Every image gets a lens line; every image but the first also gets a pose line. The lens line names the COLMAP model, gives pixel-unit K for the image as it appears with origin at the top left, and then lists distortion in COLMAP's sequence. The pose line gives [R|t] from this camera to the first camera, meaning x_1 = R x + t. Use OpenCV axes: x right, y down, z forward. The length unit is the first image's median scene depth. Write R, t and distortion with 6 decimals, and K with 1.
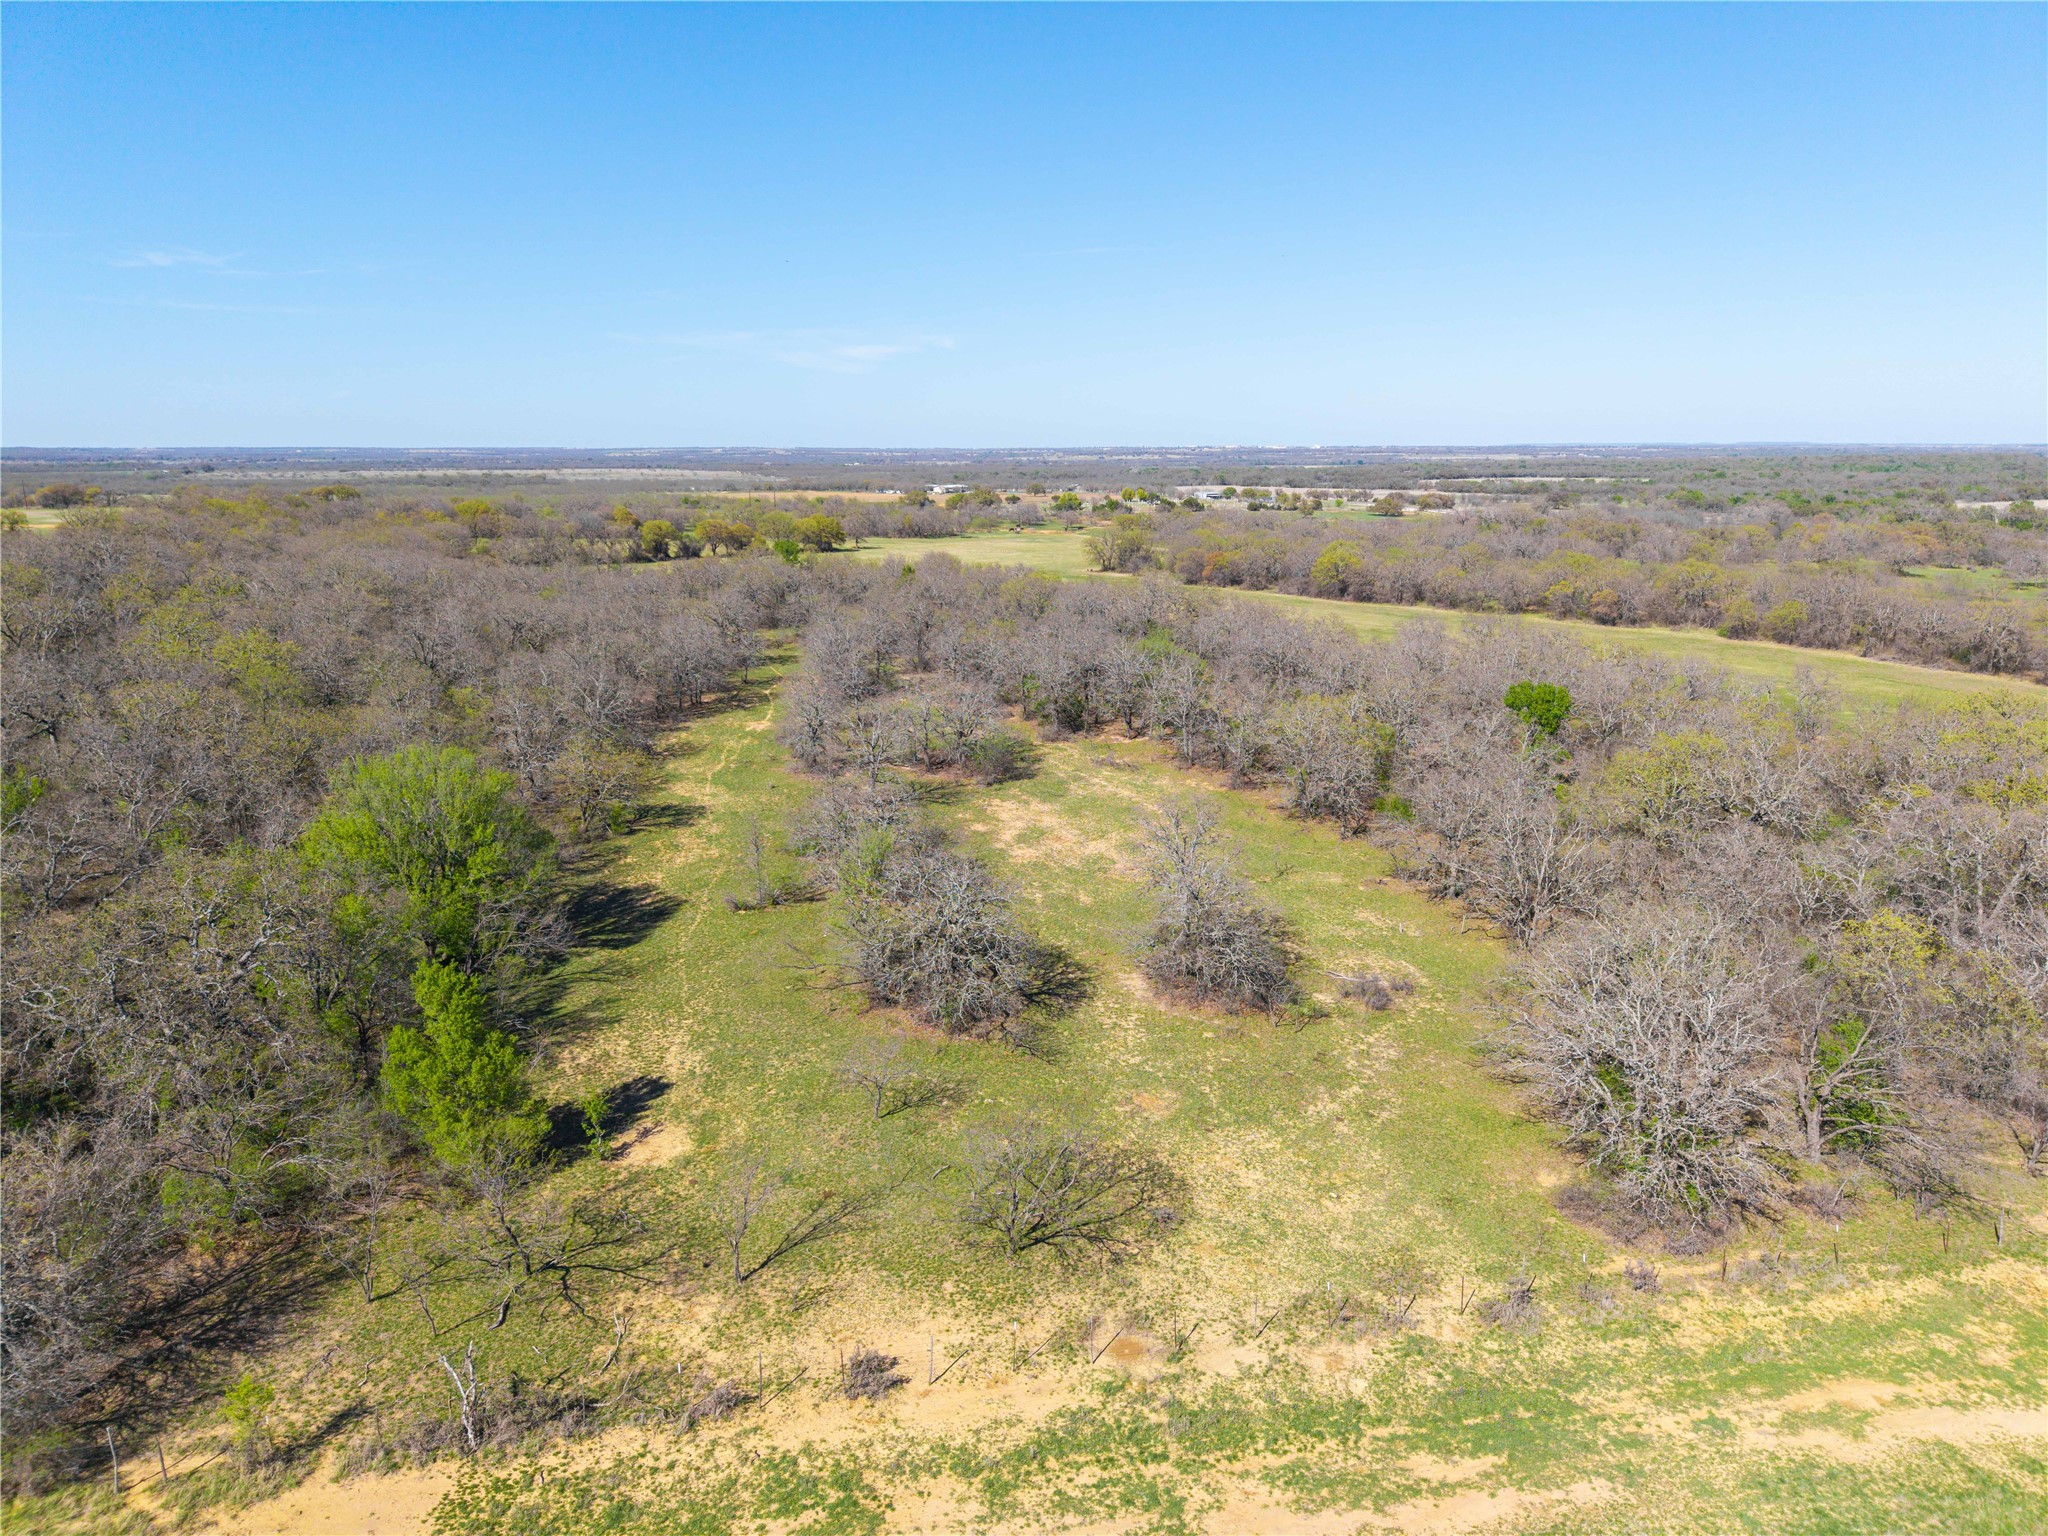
lens RADIAL K [[1366.0, 0, 1027.9], [0, 1366.0, 765.2], [0, 0, 1]] dist [0.050332, -0.069614]
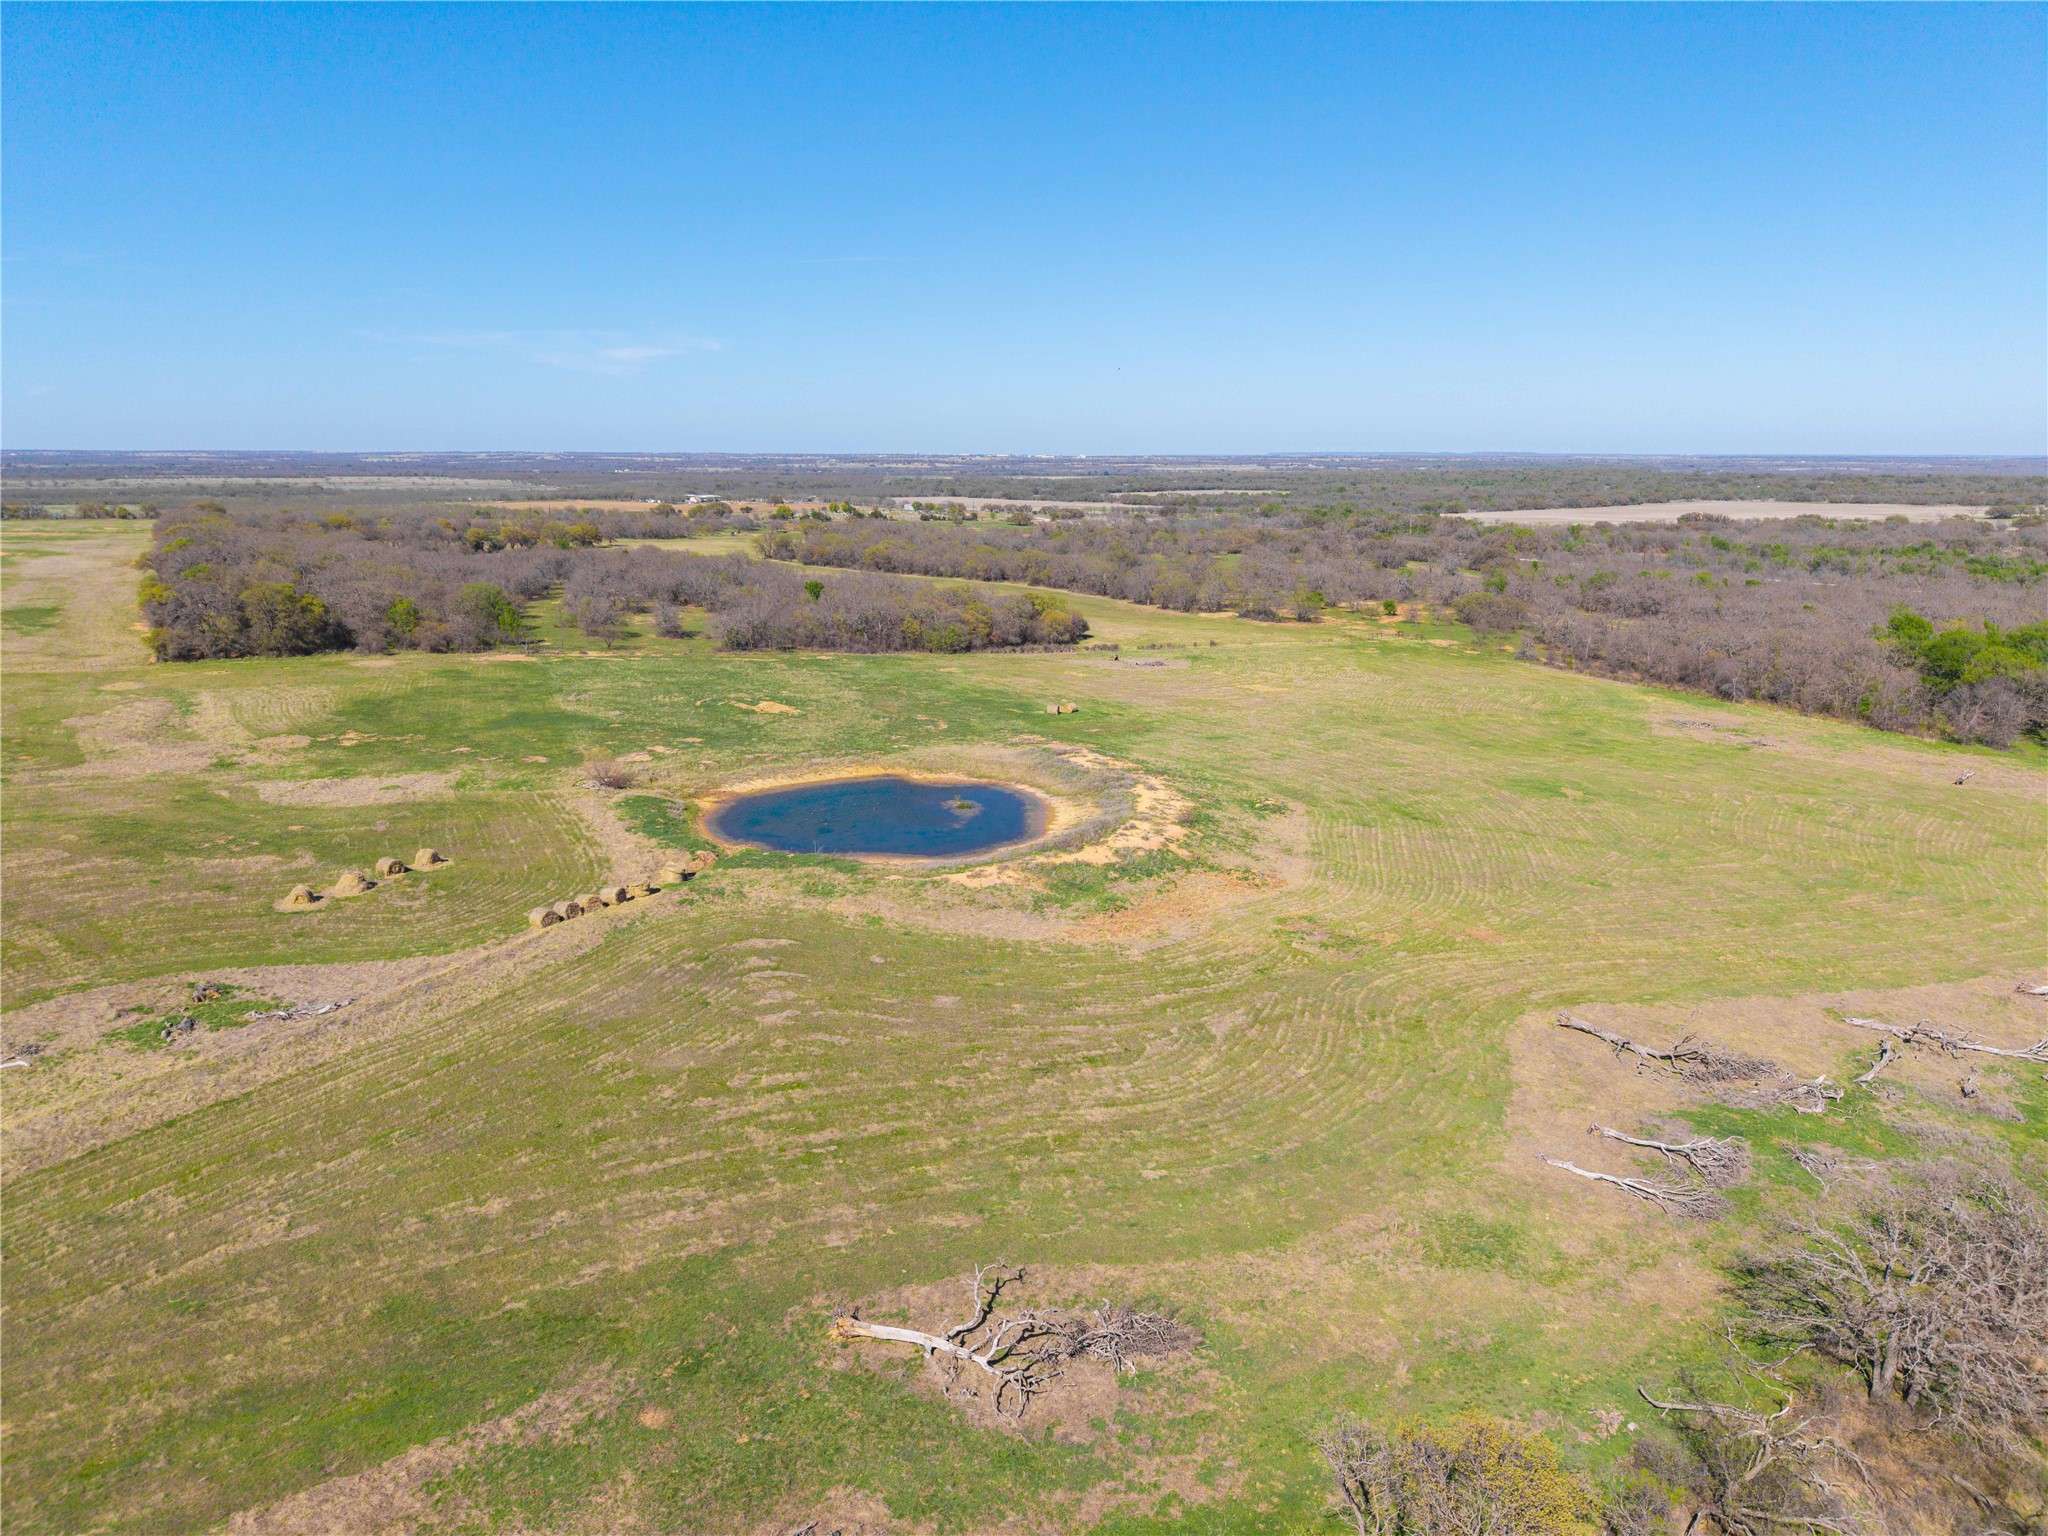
lens RADIAL K [[1366.0, 0, 1027.9], [0, 1366.0, 765.2], [0, 0, 1]] dist [0.050332, -0.069614]
pose [[0.988103, -0.028643, 0.151100, 0.021022], [0.029220, 0.999572, -0.001597, 0.022164], [-0.150990, 0.005993, 0.988517, -0.125664]]
